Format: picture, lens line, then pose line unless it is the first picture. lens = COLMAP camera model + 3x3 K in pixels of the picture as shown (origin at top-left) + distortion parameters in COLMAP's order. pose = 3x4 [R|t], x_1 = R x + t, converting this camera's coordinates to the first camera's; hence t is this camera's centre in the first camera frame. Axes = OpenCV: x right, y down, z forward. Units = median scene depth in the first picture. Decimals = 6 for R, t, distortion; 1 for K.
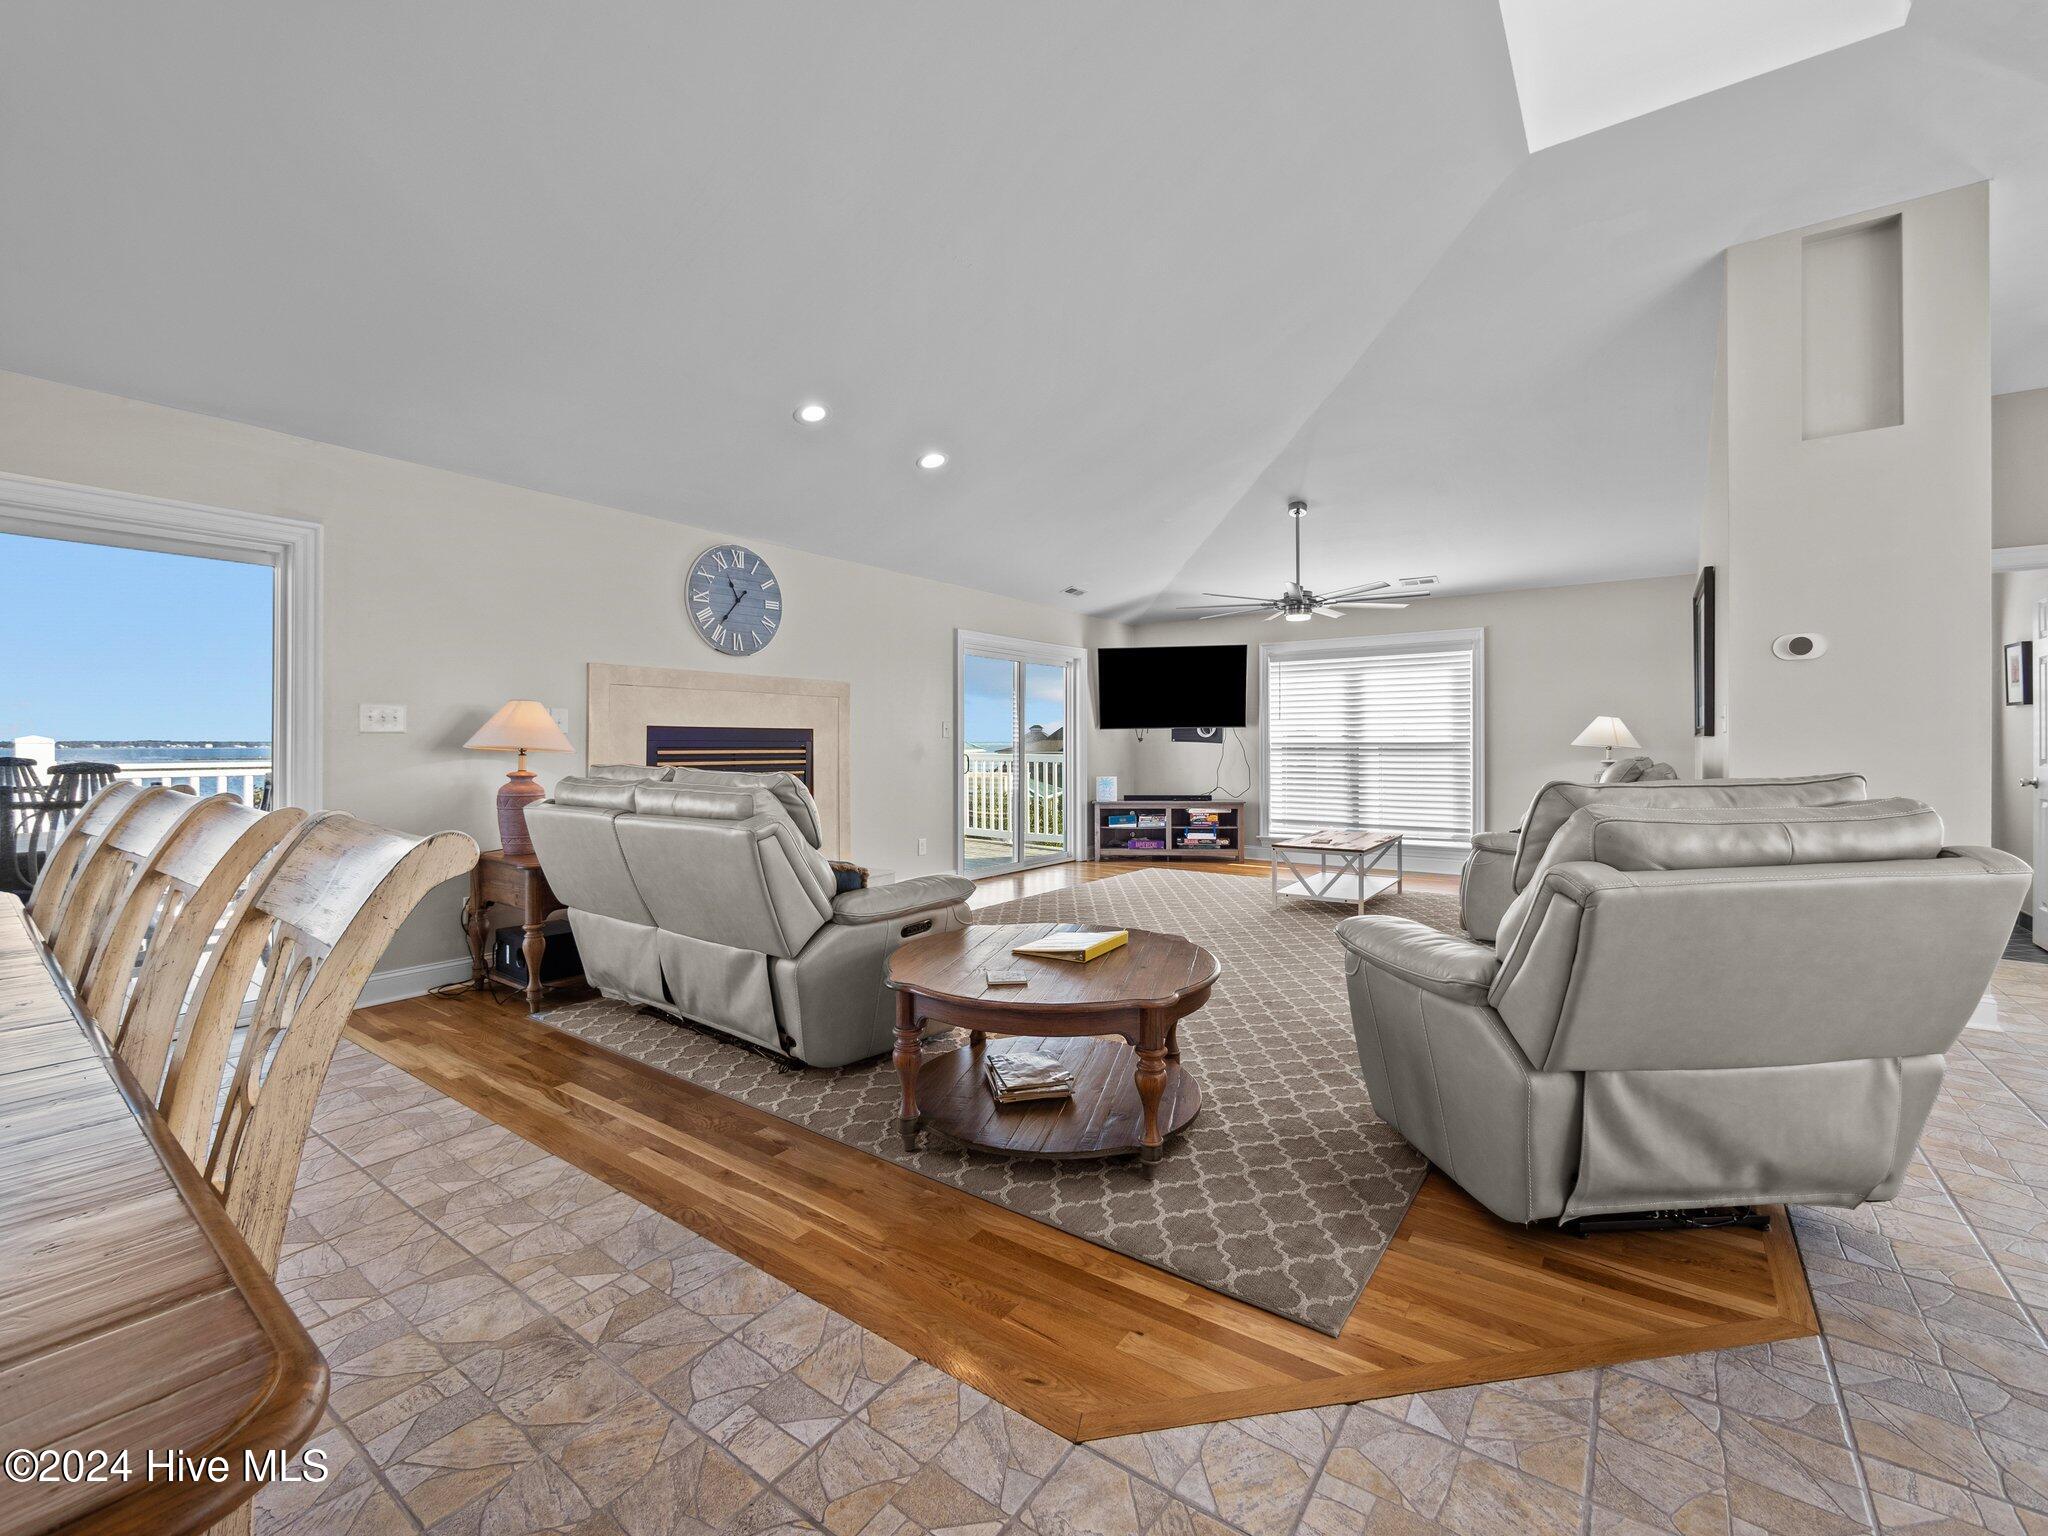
lens RADIAL K [[882.2, 0, 1028.8], [0, 882.2, 737.2], [0, 0, 1]] dist [-0.002949, -0.000407]
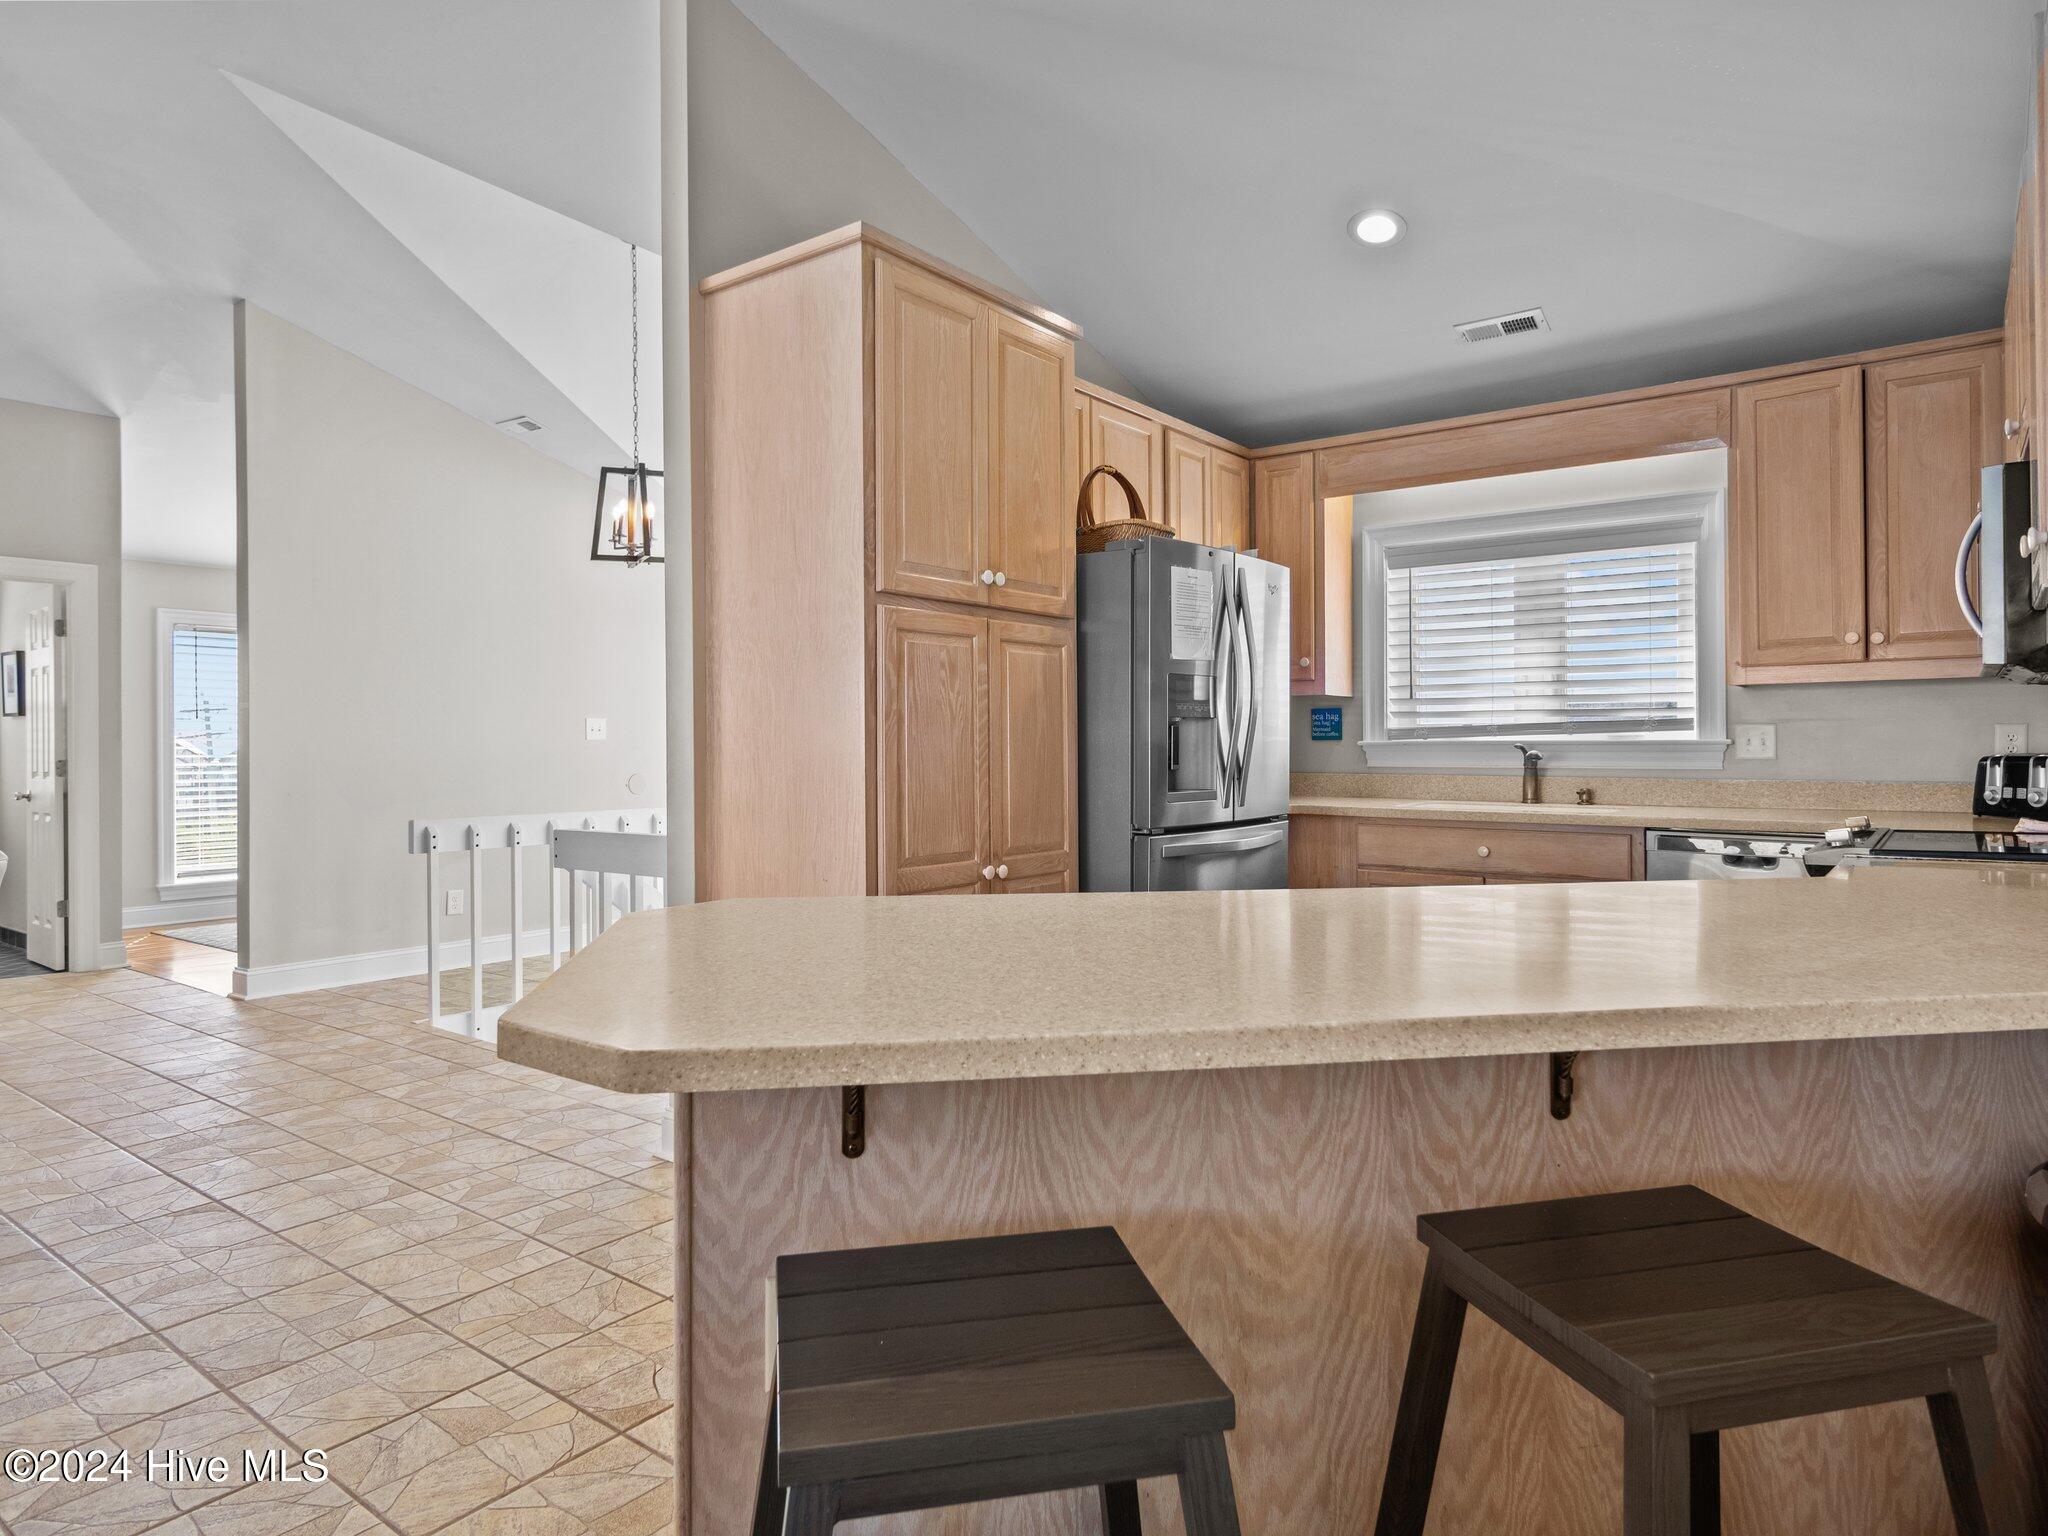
lens RADIAL K [[1201.0, 0, 1020.8], [0, 1201.0, 754.6], [0, 0, 1]] dist [-0.004789, -0.002382]
pose [[0.029306, -0.002912, 0.999566, -0.114637], [0.002001, 0.999994, 0.002854, 0.002737], [-0.999568, 0.001916, 0.029311, -0.108643]]
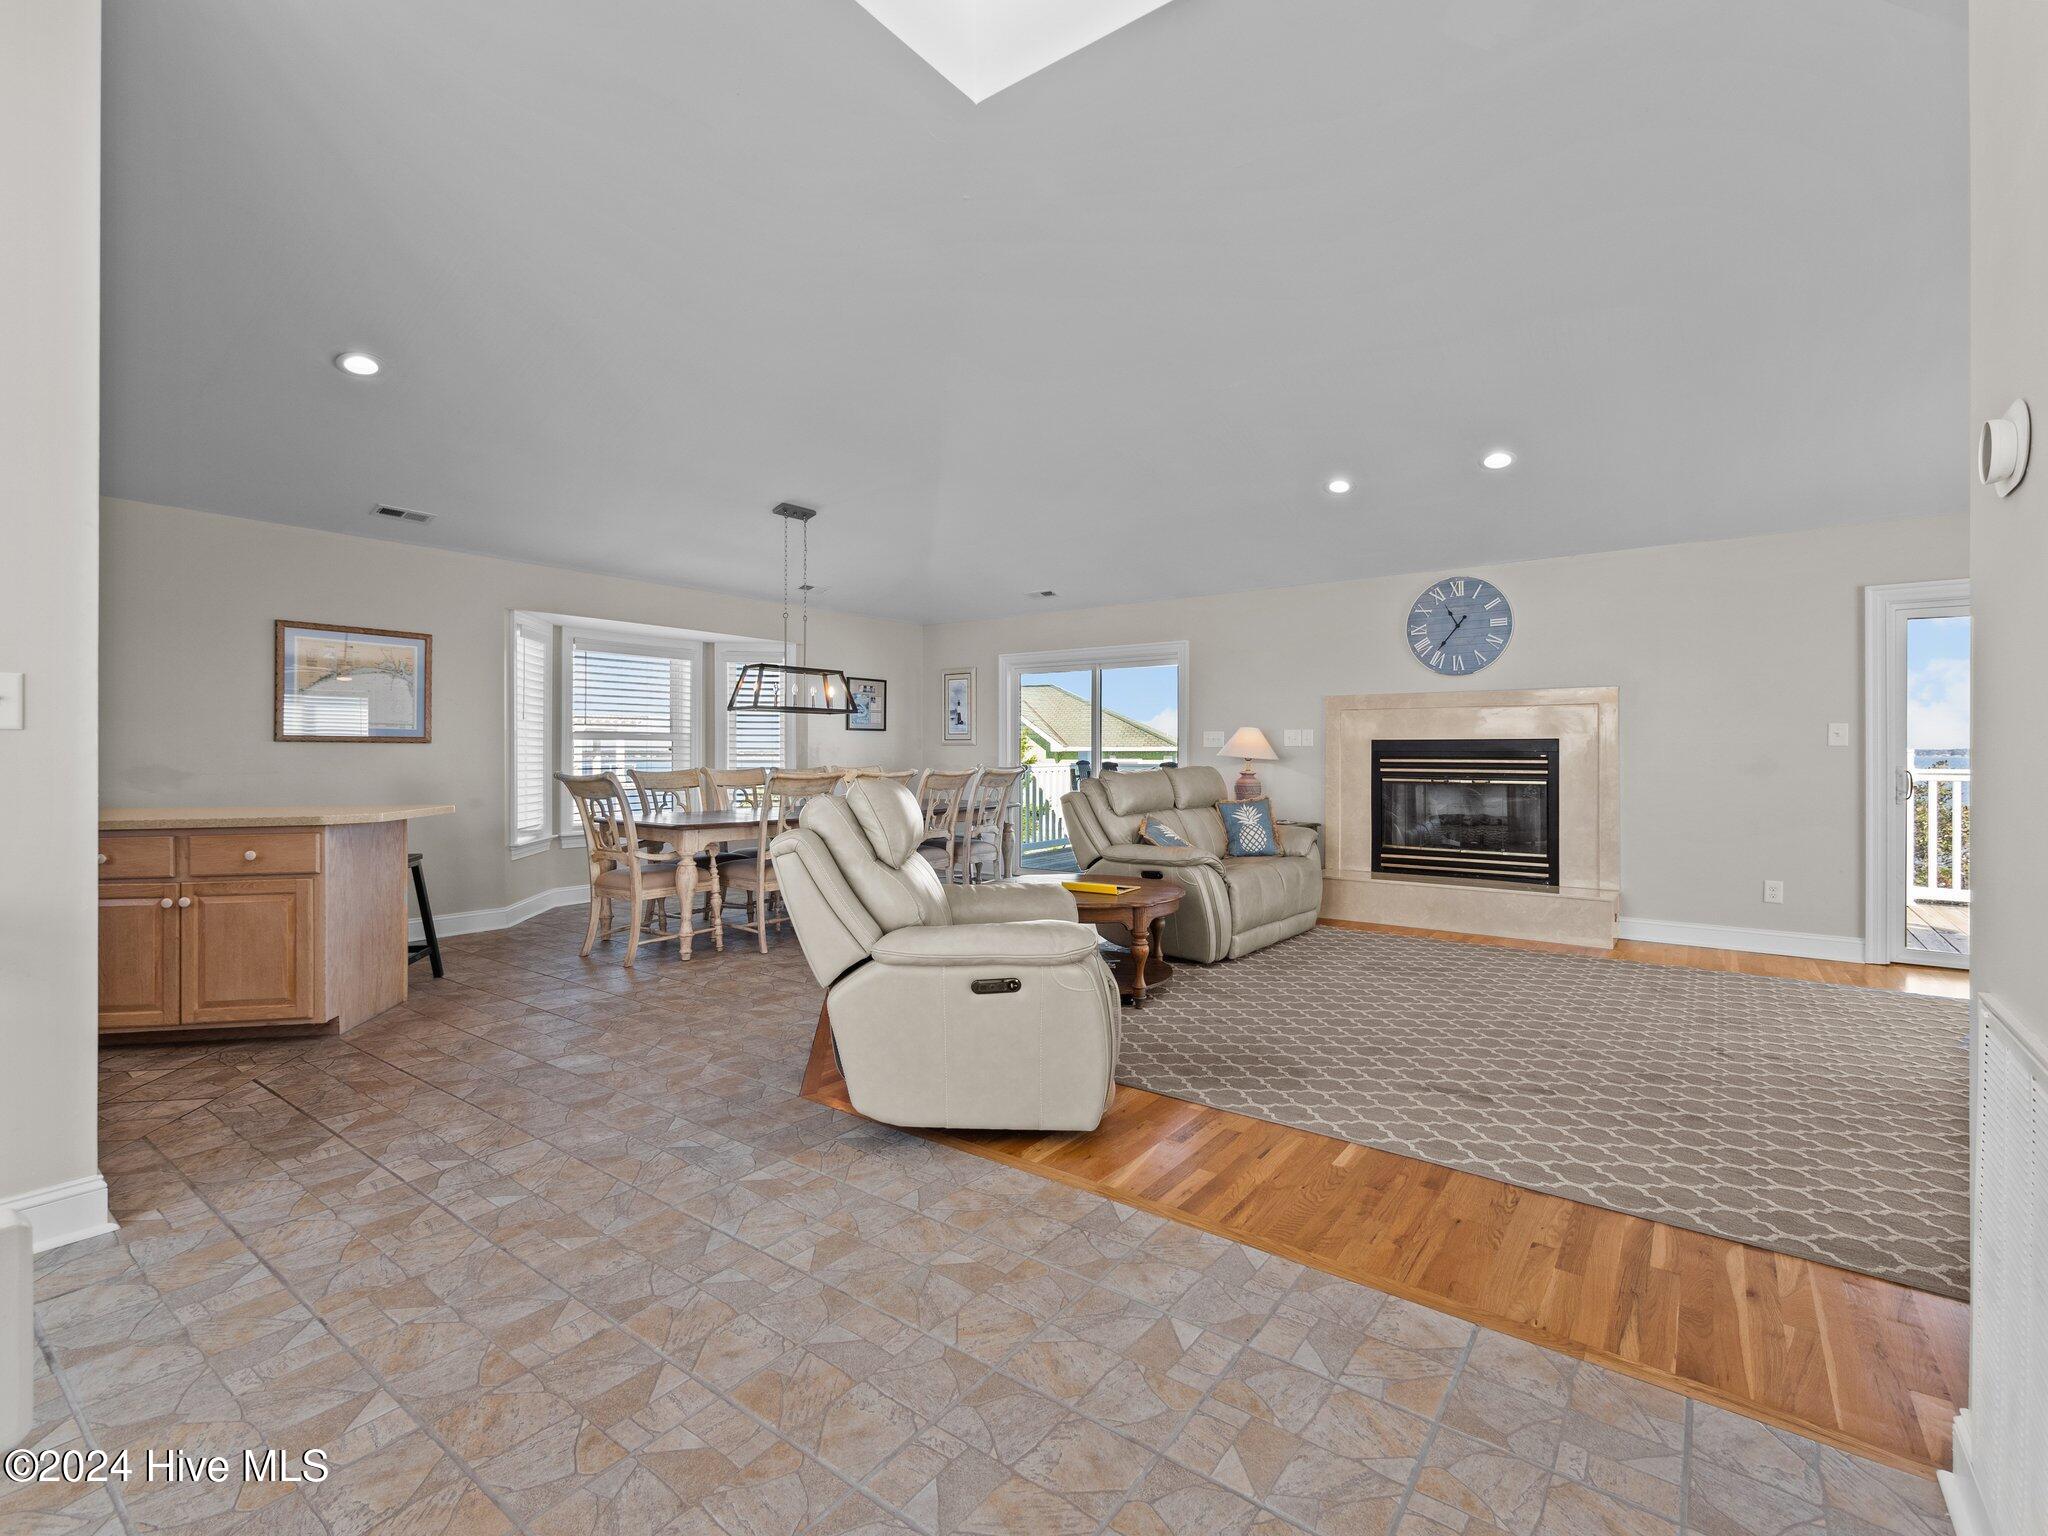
lens RADIAL K [[928.0, 0, 1007.6], [0, 928.0, 757.8], [0, 0, 1]] dist [0.012483, 0.000213]
pose [[-0.033596, 0.006366, -0.999415, 0.600919], [0.004078, 0.999972, 0.006232, 0.001407], [0.999427, -0.003867, -0.033622, 0.326604]]
